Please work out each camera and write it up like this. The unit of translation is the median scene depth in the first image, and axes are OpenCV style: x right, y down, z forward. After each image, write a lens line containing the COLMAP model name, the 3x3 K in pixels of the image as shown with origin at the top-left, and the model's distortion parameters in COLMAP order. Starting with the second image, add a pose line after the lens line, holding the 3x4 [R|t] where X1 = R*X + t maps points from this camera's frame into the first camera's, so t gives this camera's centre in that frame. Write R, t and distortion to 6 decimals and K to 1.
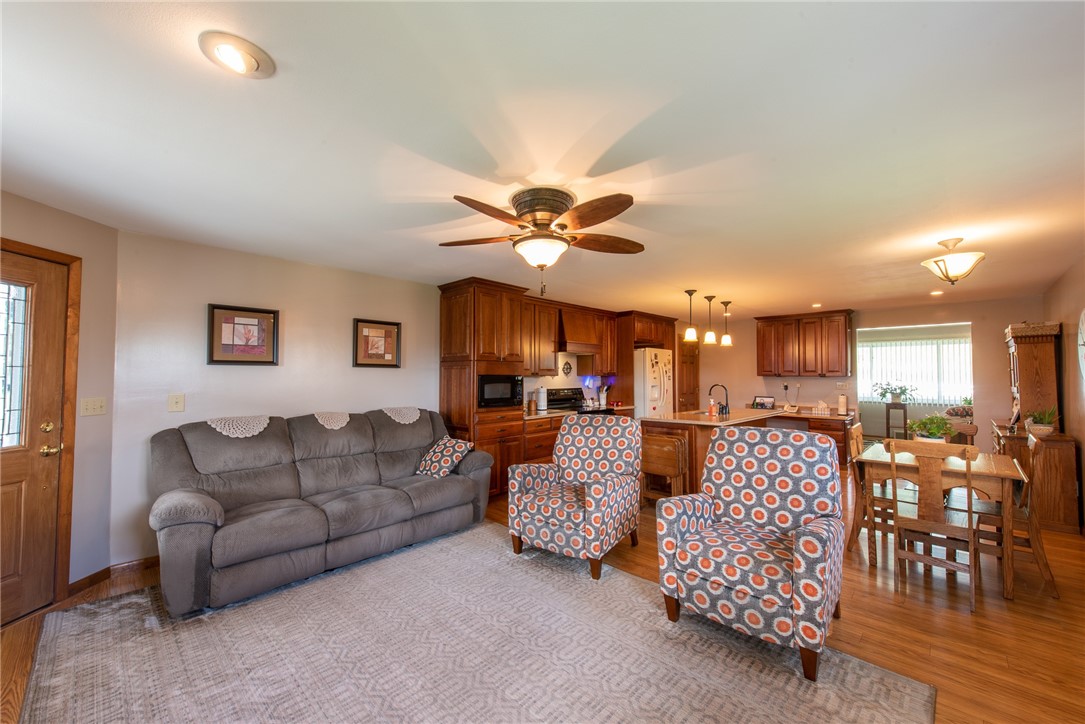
lens RADIAL K [[420.1, 0, 546.5], [0, 420.1, 365.4], [0, 0, 1]] dist [-0.000888, -0.000351]
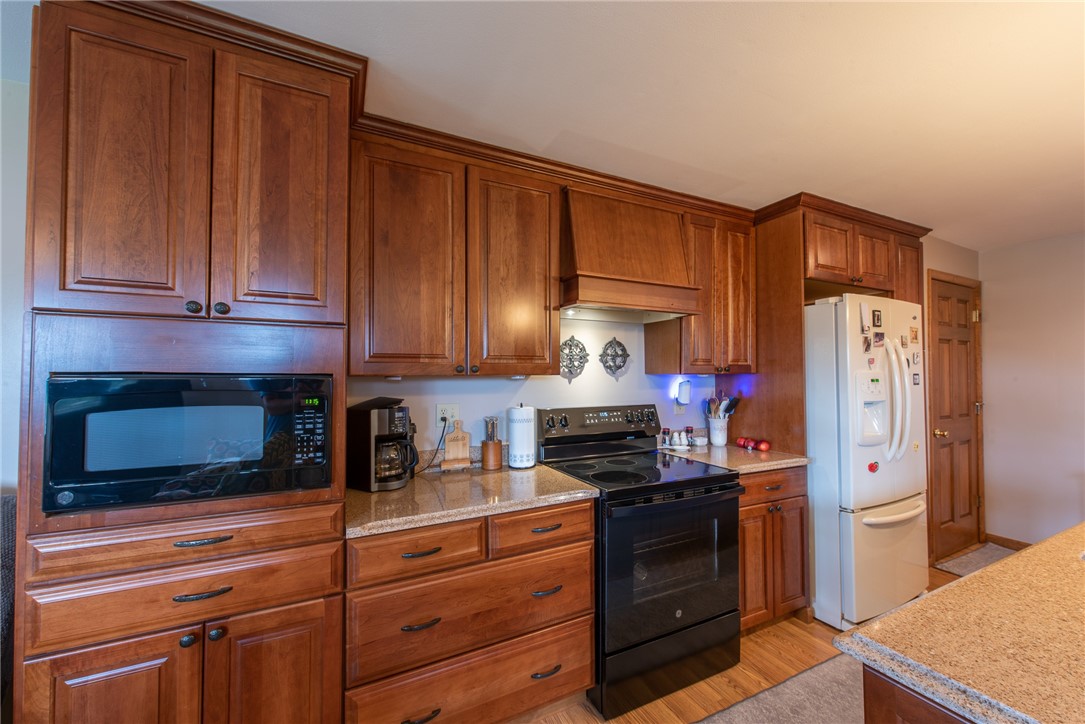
lens RADIAL K [[420.1, 0, 546.5], [0, 420.1, 365.4], [0, 0, 1]] dist [-0.000888, -0.000351]
pose [[0.941628, -0.009689, -0.336515, 0.144159], [0.011325, 0.999932, 0.002900, 0.016576], [0.336464, -0.006542, 0.941674, 0.700386]]
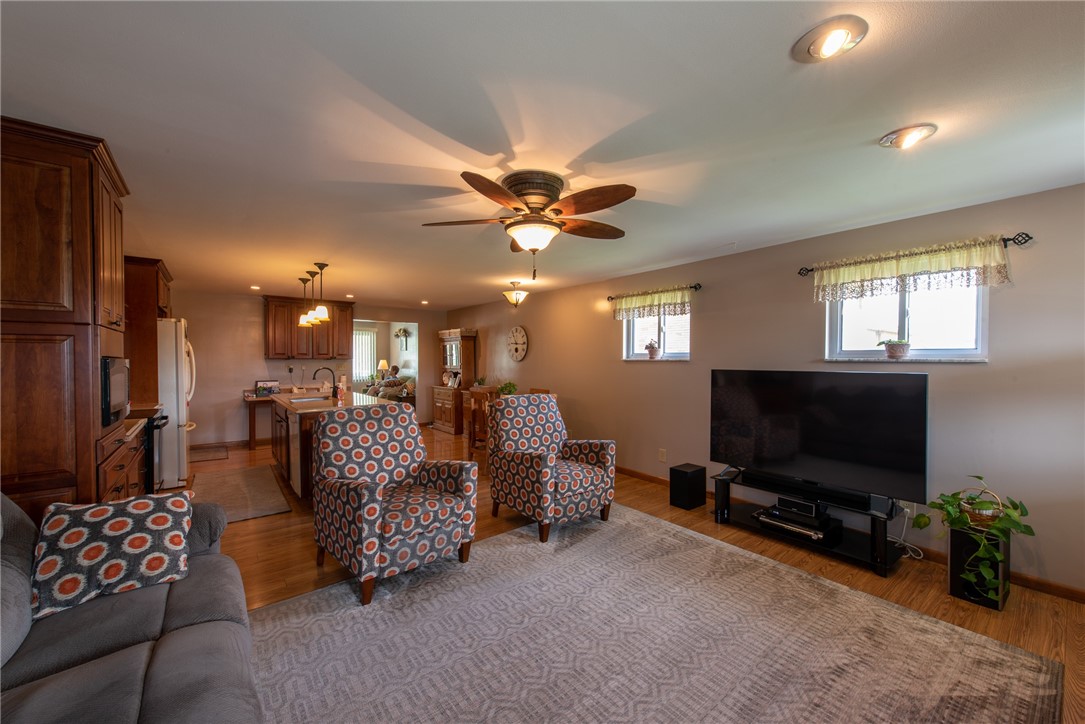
lens RADIAL K [[418.4, 0, 543.2], [0, 418.4, 364.1], [0, 0, 1]] dist [0.005667, -0.000425]
pose [[0.136563, -0.012886, 0.990548, -0.443515], [-0.026217, 0.999518, 0.016617, 0.008435], [-0.990284, -0.028238, 0.136159, 0.367152]]
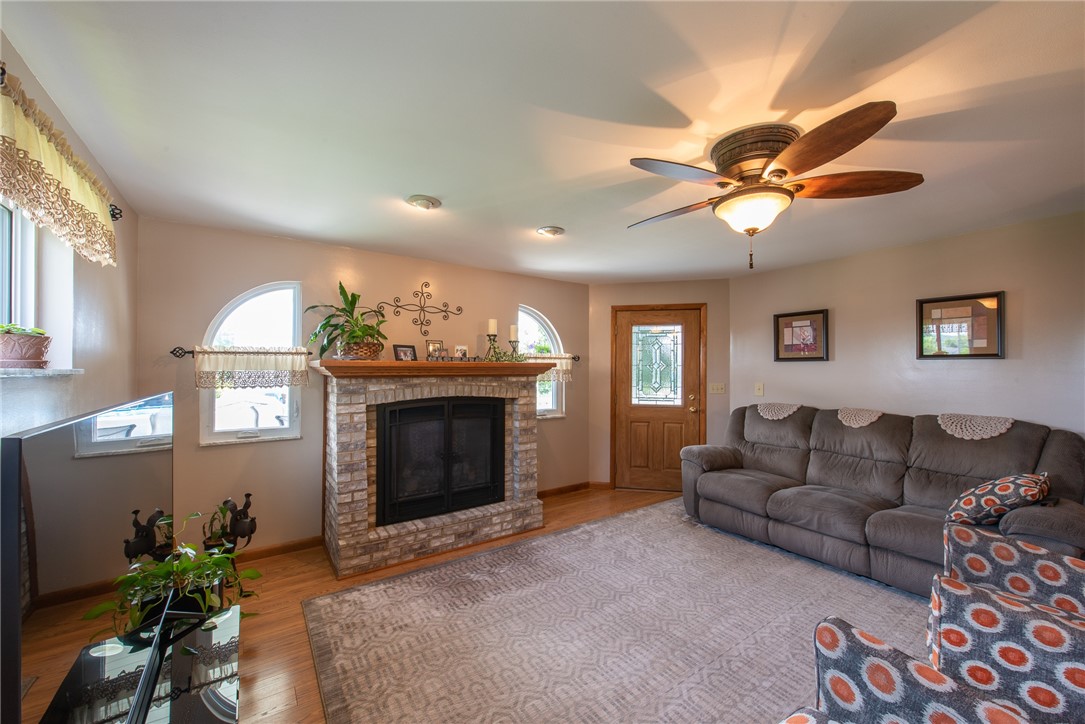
lens RADIAL K [[420.1, 0, 546.5], [0, 420.1, 365.4], [0, 0, 1]] dist [-0.000888, -0.000351]
pose [[-0.200182, -0.011361, -0.979693, 0.367673], [0.023171, 0.999598, -0.016326, 0.008750], [0.979485, -0.025969, -0.199839, 0.341198]]
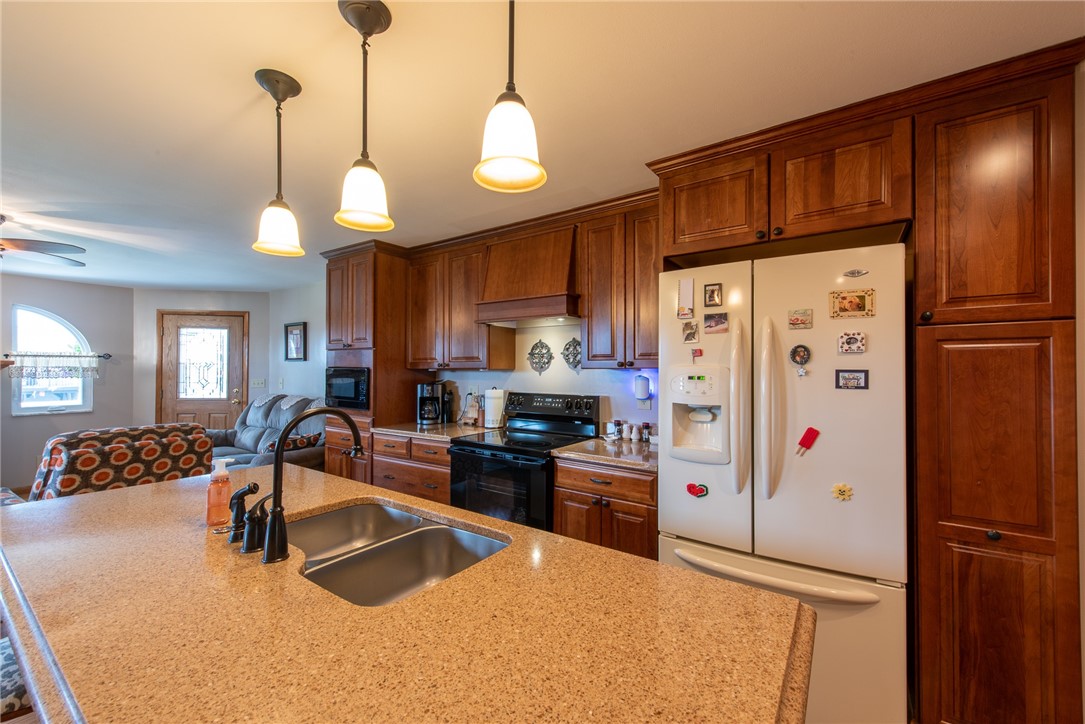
lens RADIAL K [[431.5, 0, 546.4], [0, 431.5, 365.7], [0, 0, 1]] dist [0.006601, -0.002775]
pose [[0.166084, -0.006651, -0.986089, 0.619441], [0.021793, 0.999758, -0.003073, 0.025716], [0.985871, -0.020980, 0.166188, 1.036384]]
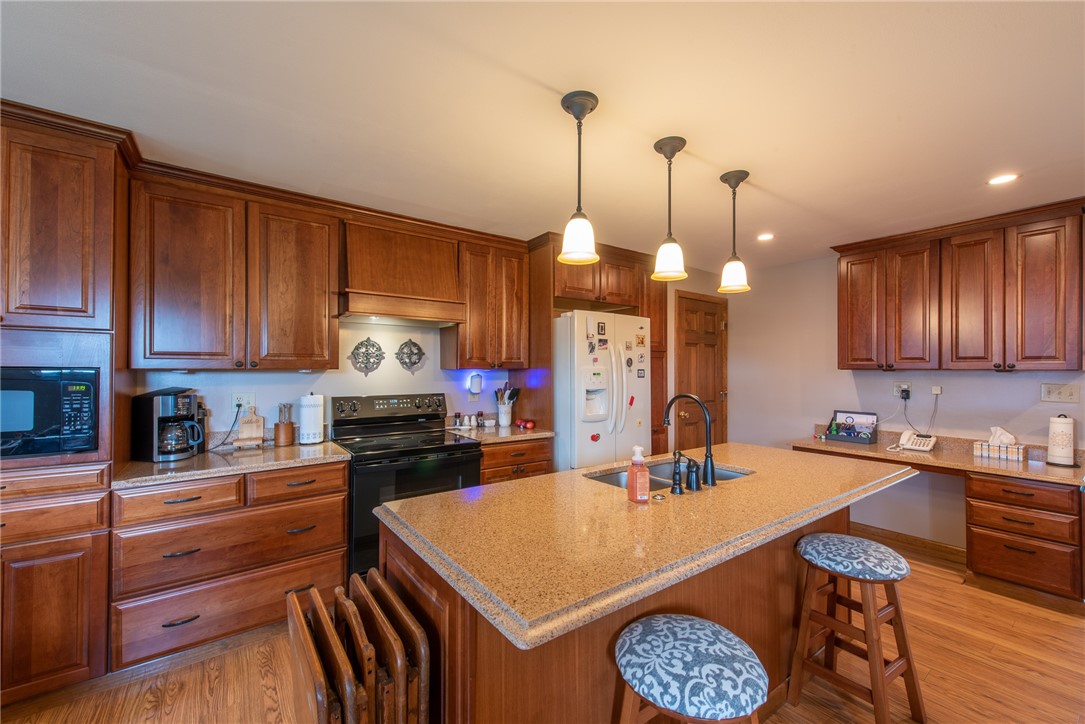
lens RADIAL K [[431.5, 0, 546.4], [0, 431.5, 365.7], [0, 0, 1]] dist [0.006601, -0.002775]
pose [[0.986706, -0.001204, -0.162513, 0.339342], [0.003780, 0.999872, 0.015543, 0.015576], [0.162474, -0.015951, 0.986584, 0.614002]]
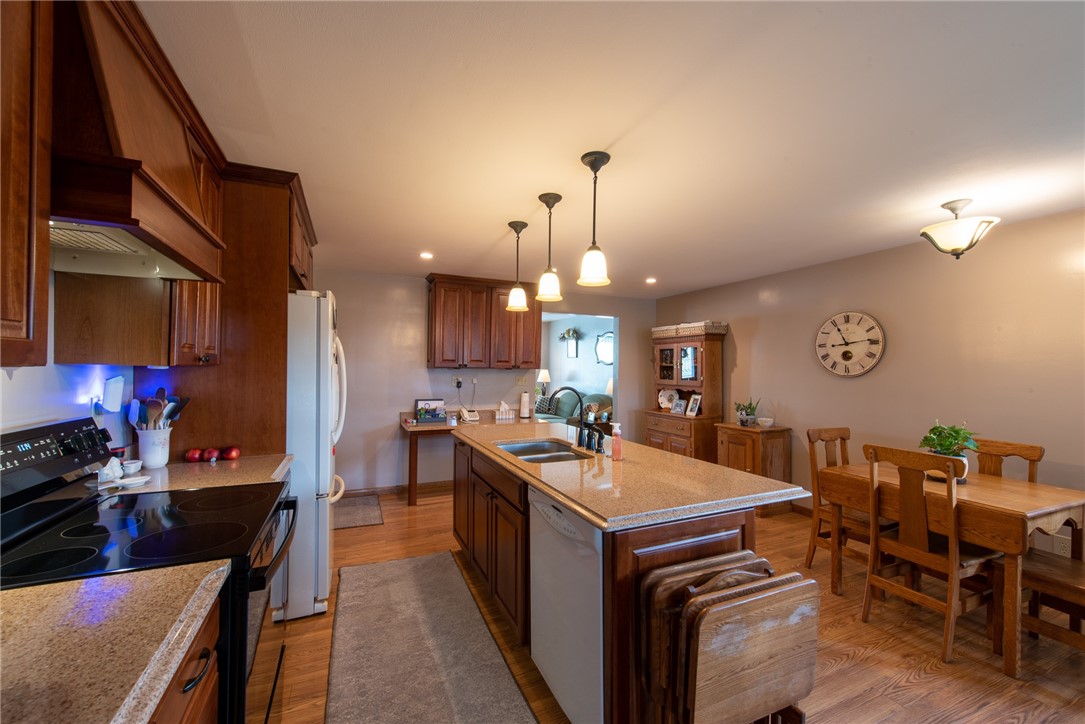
lens RADIAL K [[439.5, 0, 544.5], [0, 439.5, 364.9], [0, 0, 1]] dist [0.002134, -0.000112]
pose [[0.375323, 0.009416, 0.926846, -0.055882], [-0.033254, 0.999441, 0.003313, 0.018606], [-0.926298, -0.032065, 0.375426, 0.808117]]
